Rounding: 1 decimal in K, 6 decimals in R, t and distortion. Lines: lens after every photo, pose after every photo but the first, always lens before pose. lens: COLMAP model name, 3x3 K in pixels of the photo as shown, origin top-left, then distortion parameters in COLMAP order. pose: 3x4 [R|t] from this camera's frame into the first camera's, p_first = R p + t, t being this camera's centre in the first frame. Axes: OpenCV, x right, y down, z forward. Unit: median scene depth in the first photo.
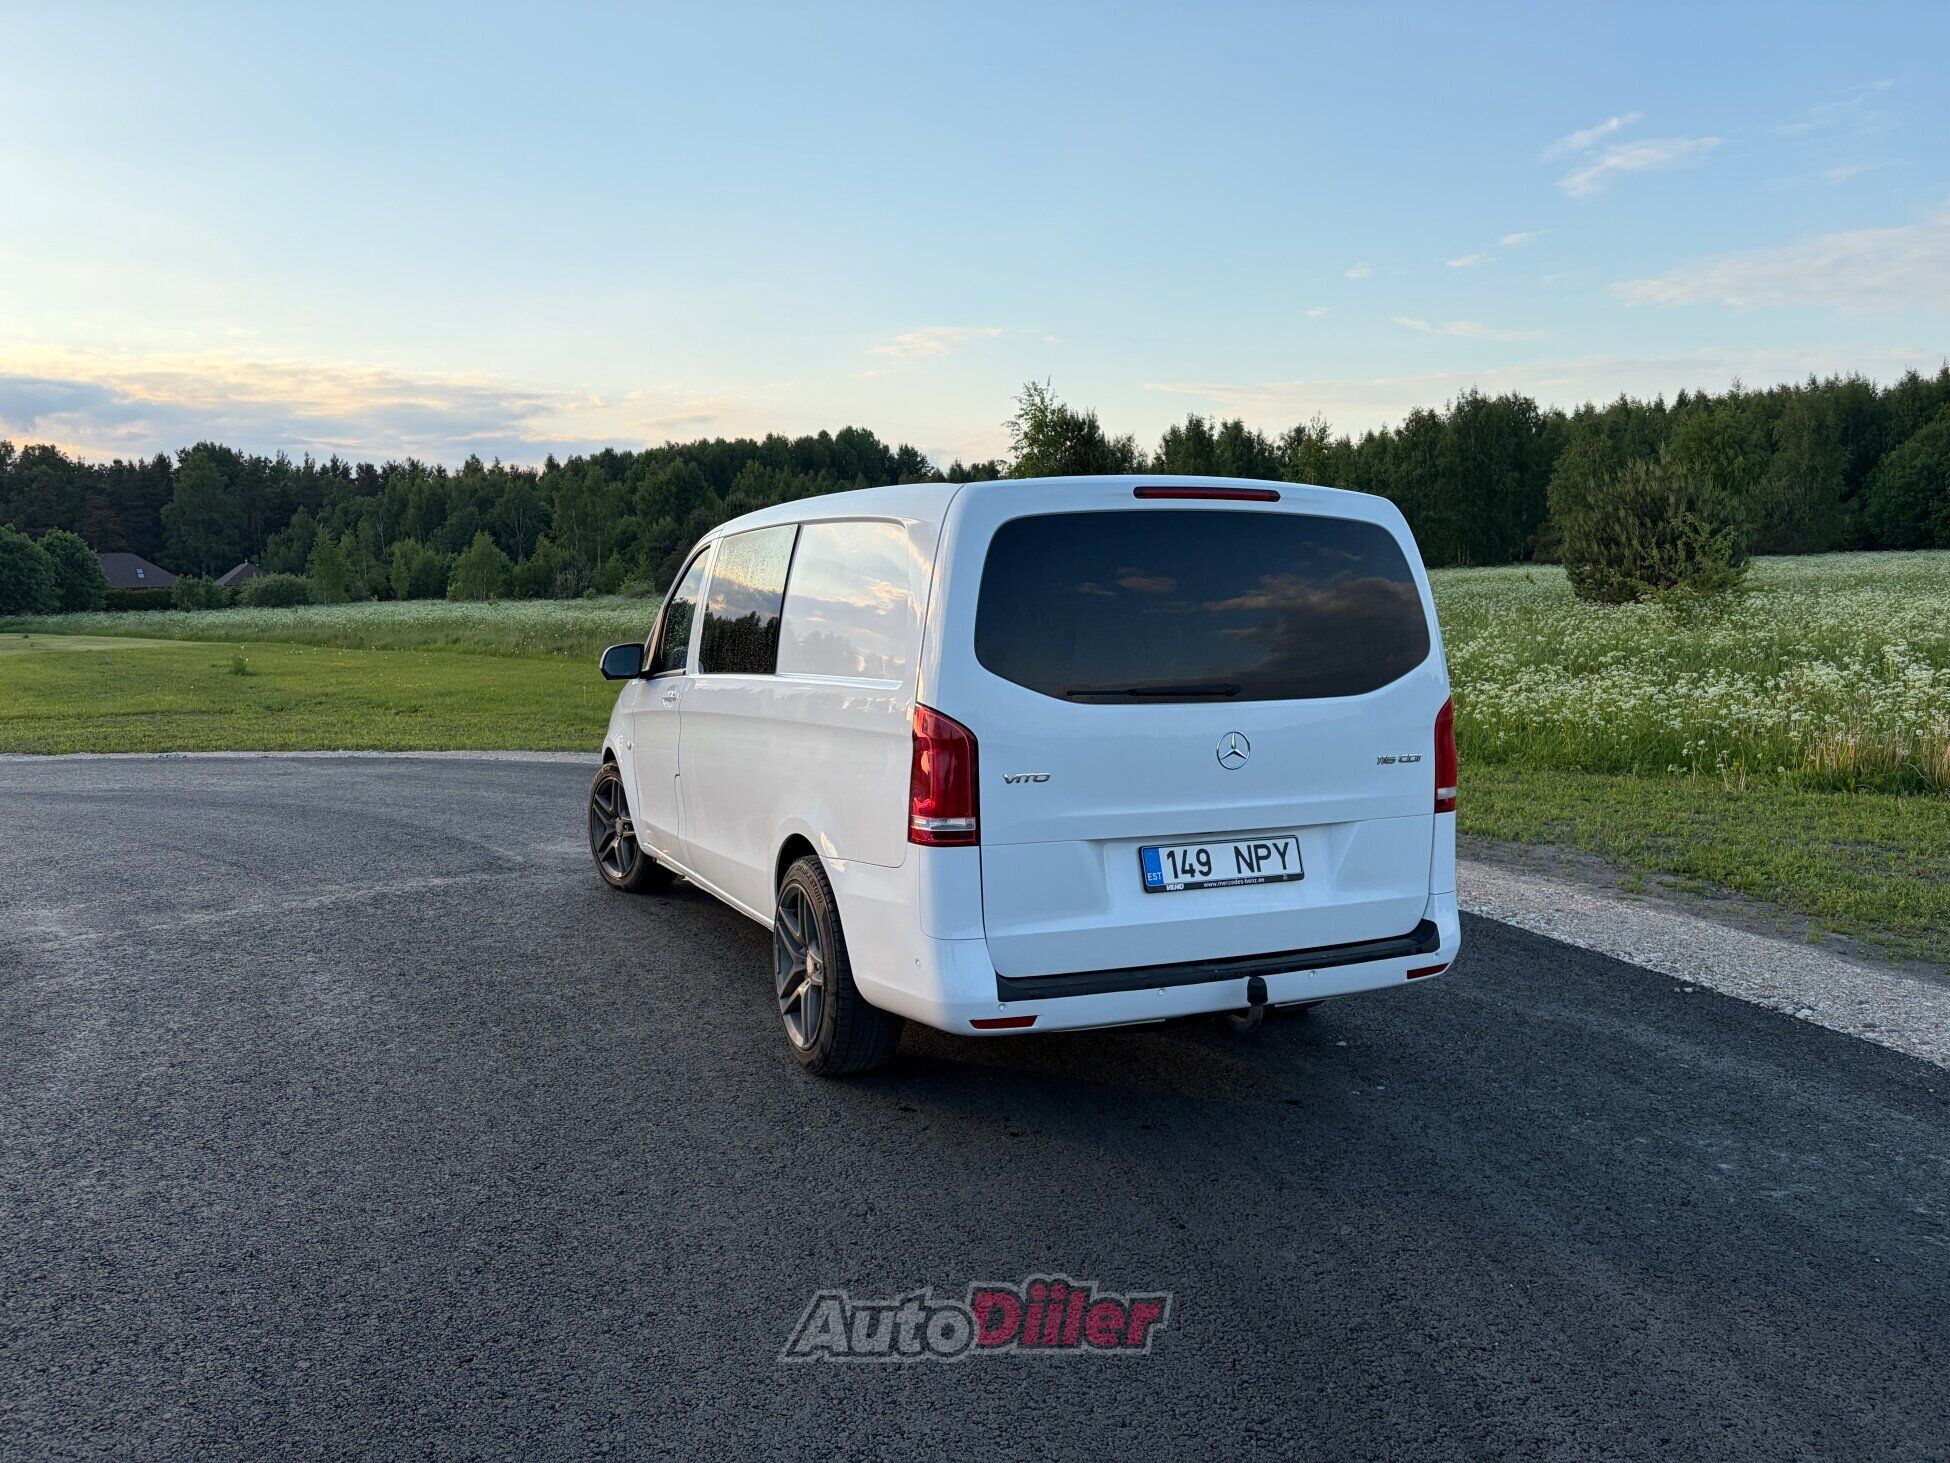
lens RADIAL K [[1476.5, 0, 970.0], [0, 1476.5, 728.7], [0, 0, 1]] dist [0.056559, -0.070387]
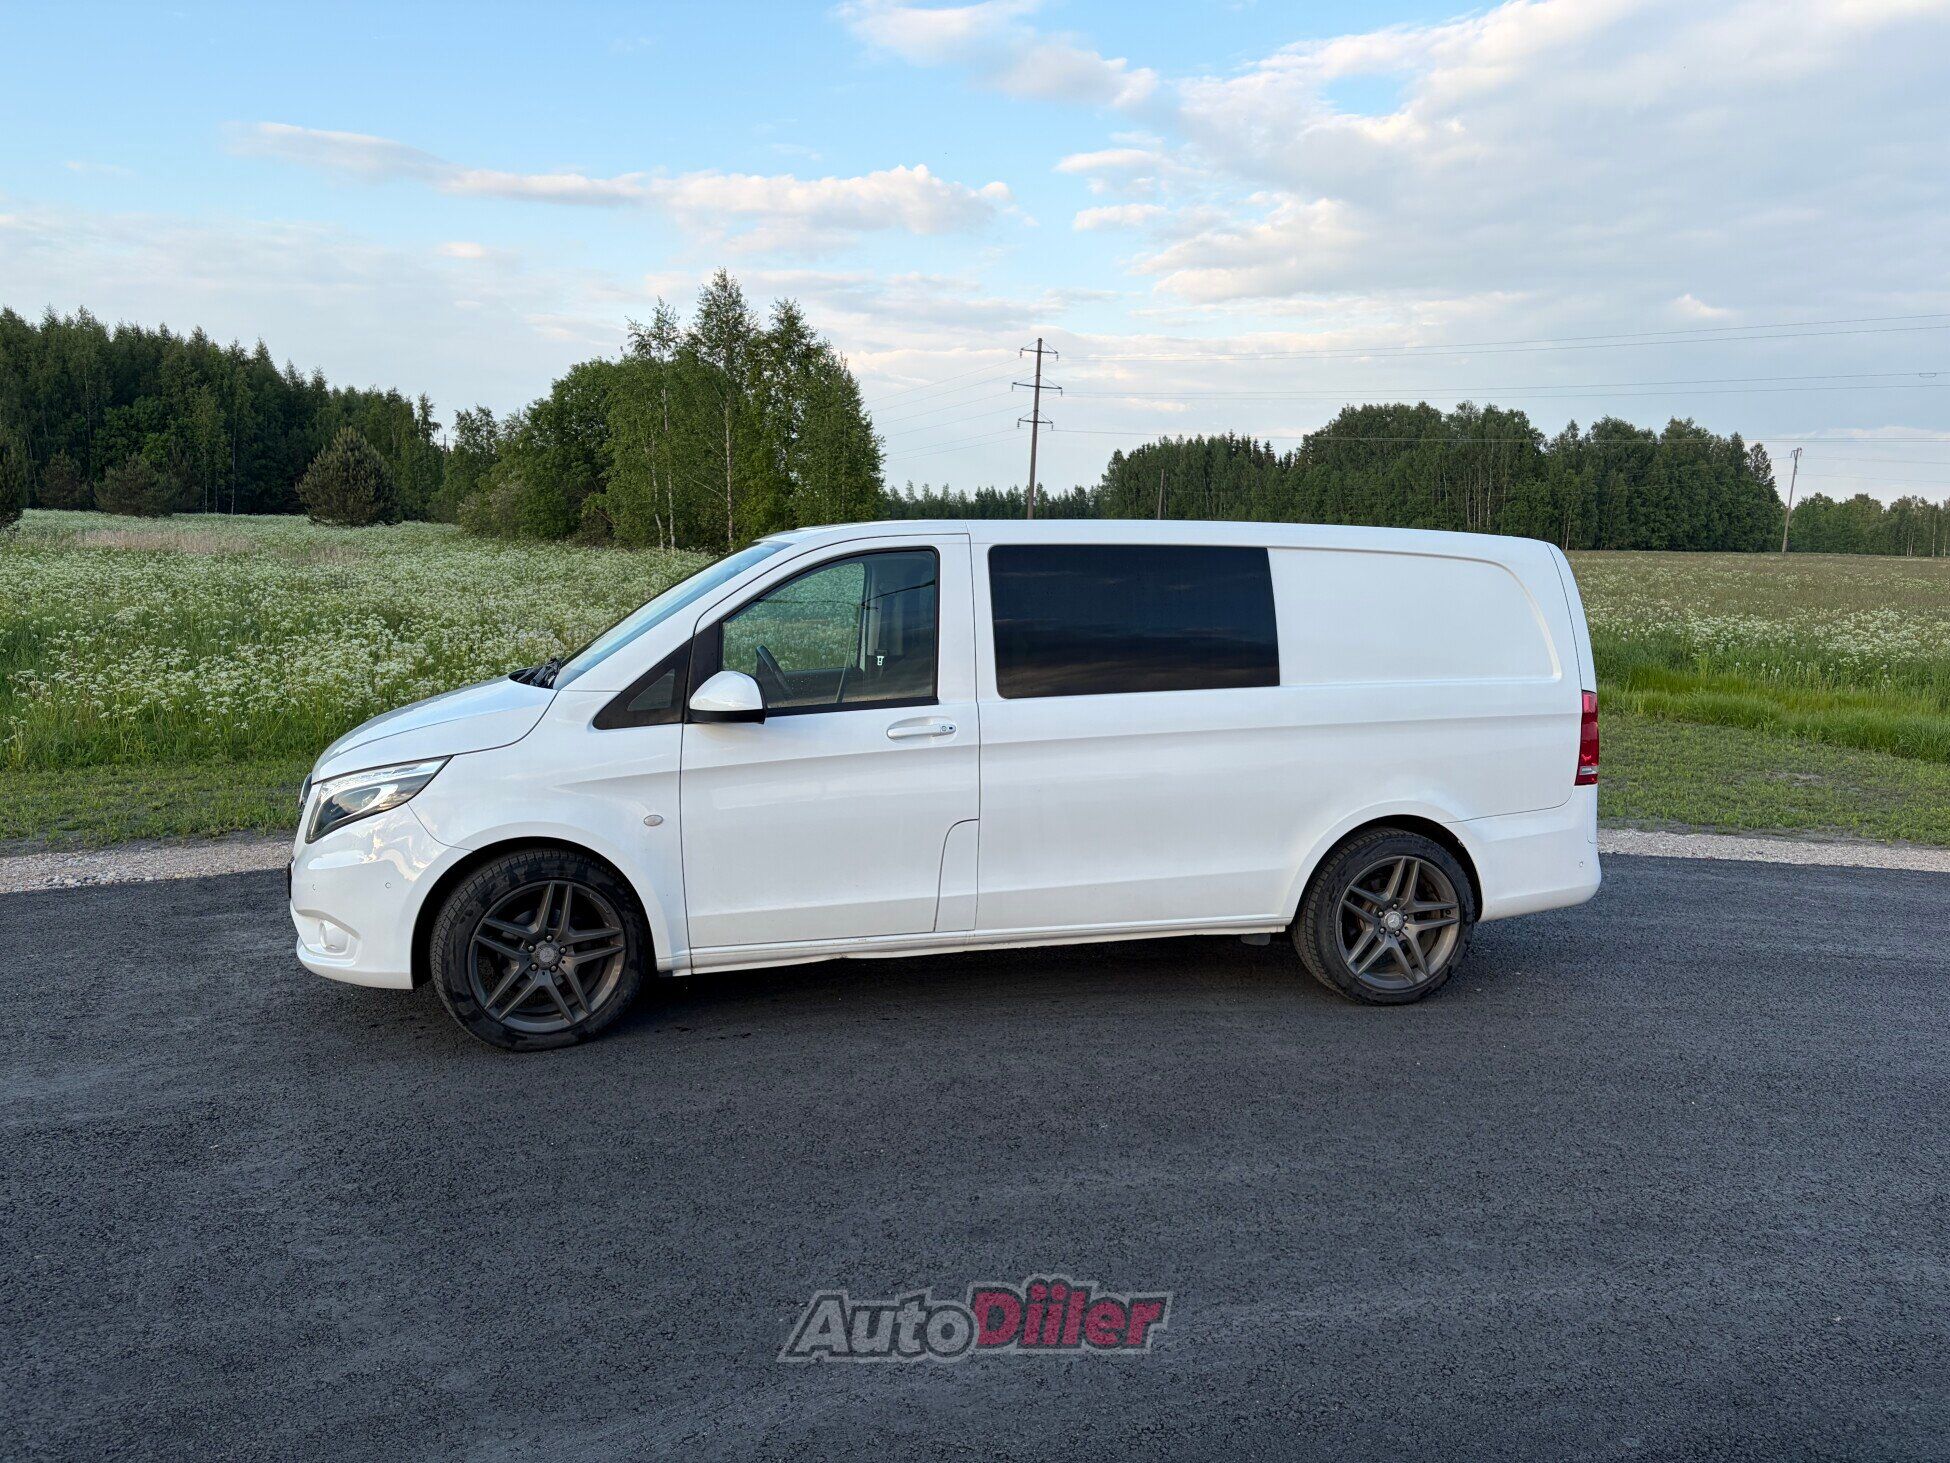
lens RADIAL K [[1476.5, 0, 970.0], [0, 1476.5, 728.7], [0, 0, 1]] dist [0.056559, -0.070387]
pose [[0.165072, -0.093490, 0.981841, -0.857118], [0.064478, 0.994391, 0.083845, -0.076740], [-0.984172, 0.049467, 0.170174, 0.716716]]
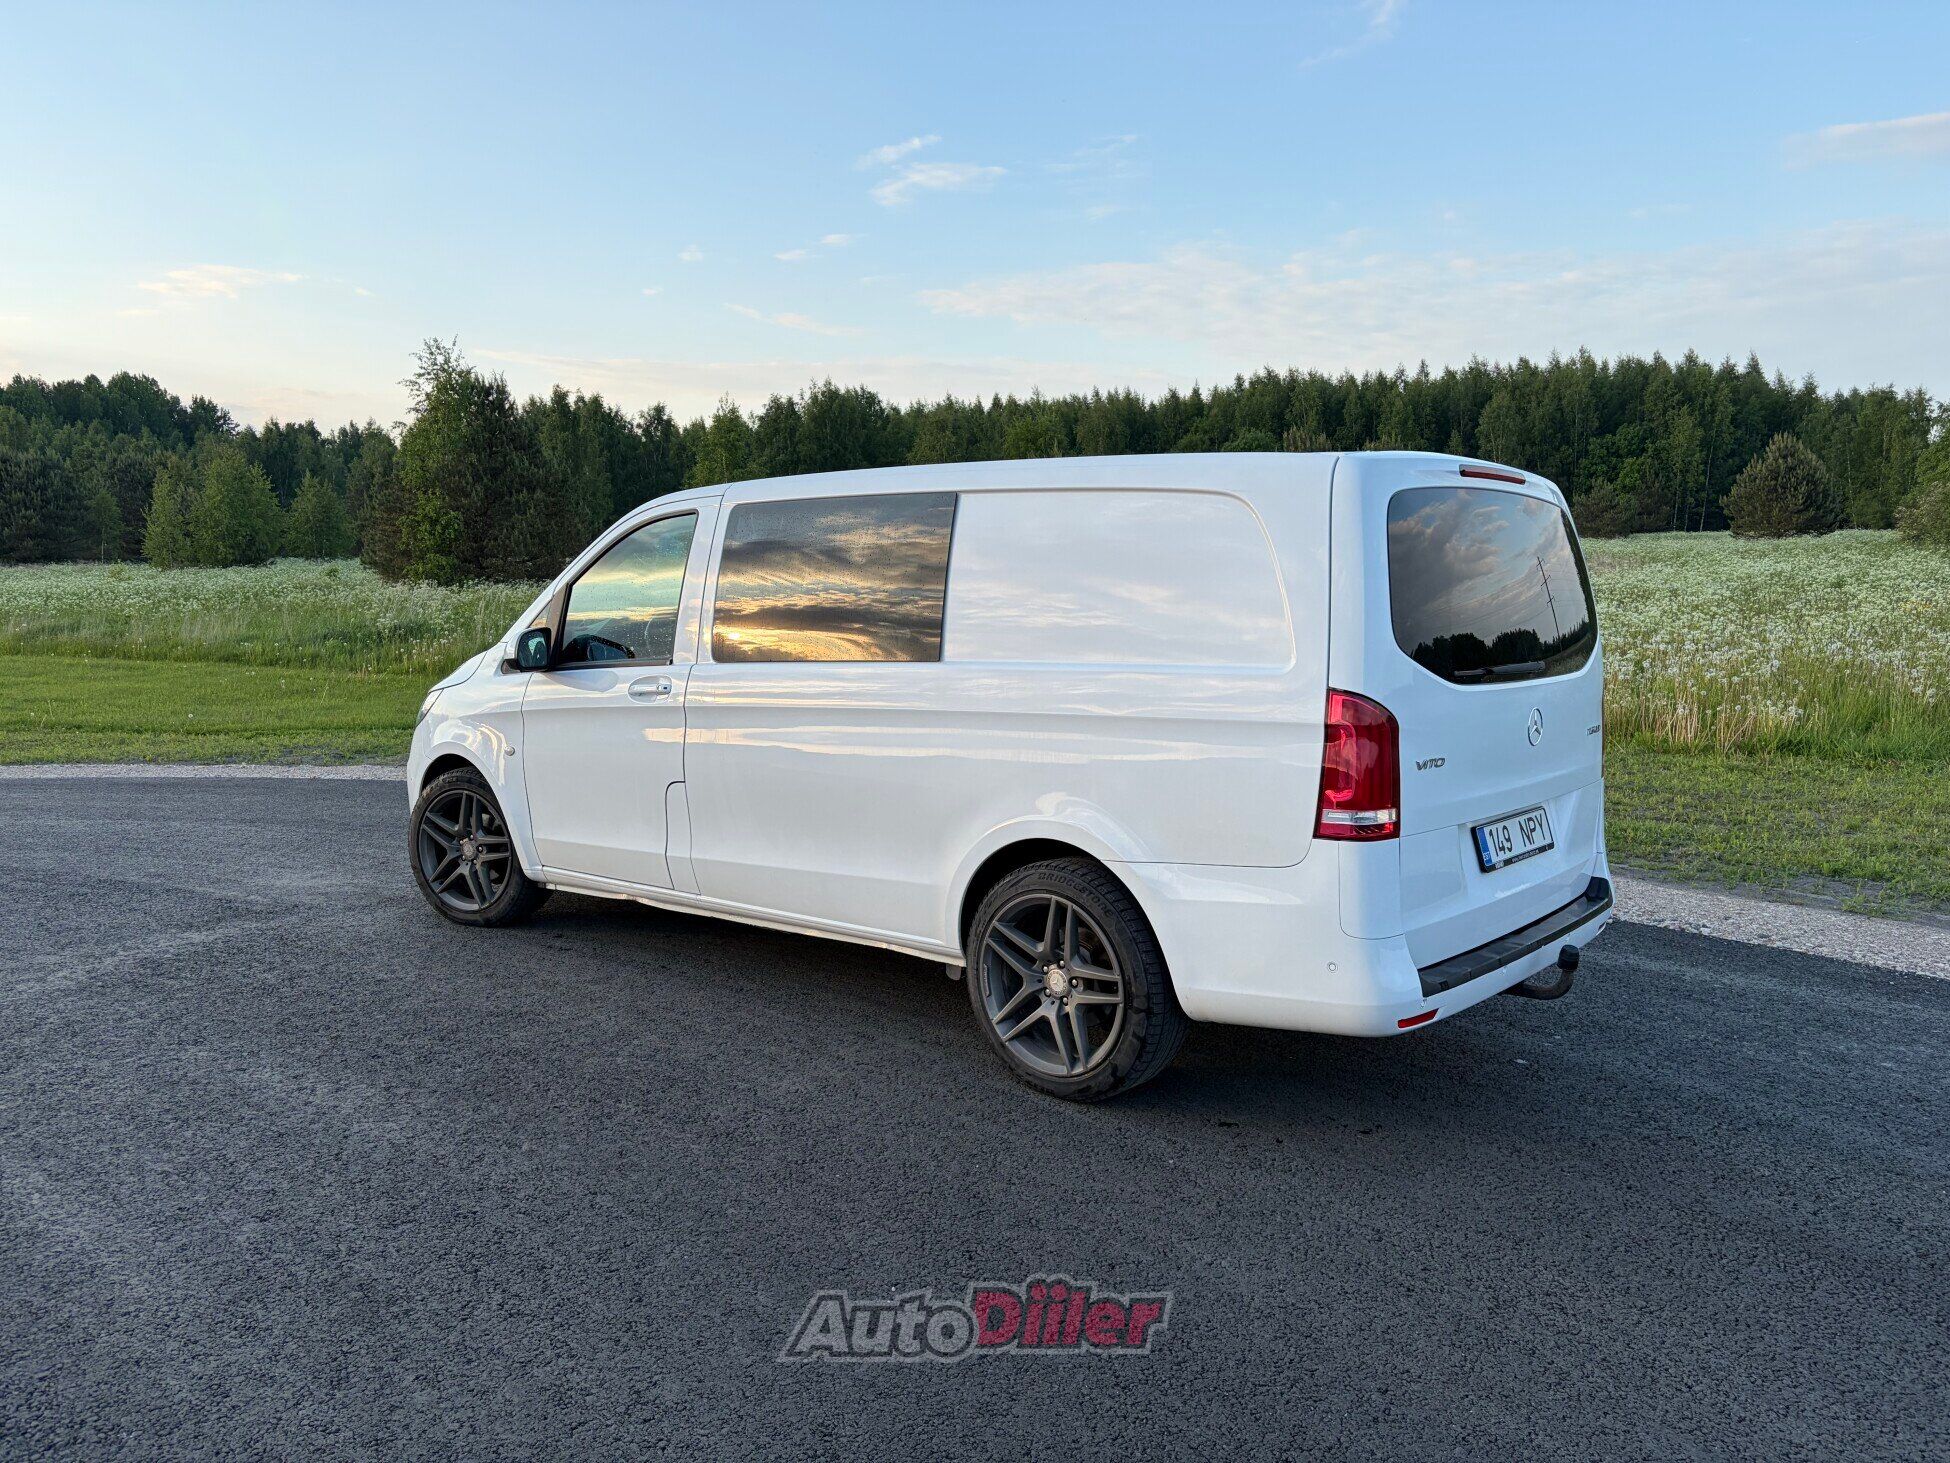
lens RADIAL K [[1468.8, 0, 973.0], [0, 1468.8, 733.9], [0, 0, 1]] dist [0.058108, -0.065293]
pose [[0.902863, -0.038342, 0.428215, -0.339845], [0.030647, 0.999221, 0.024852, -0.010228], [-0.428834, -0.009315, 0.903335, 0.133872]]
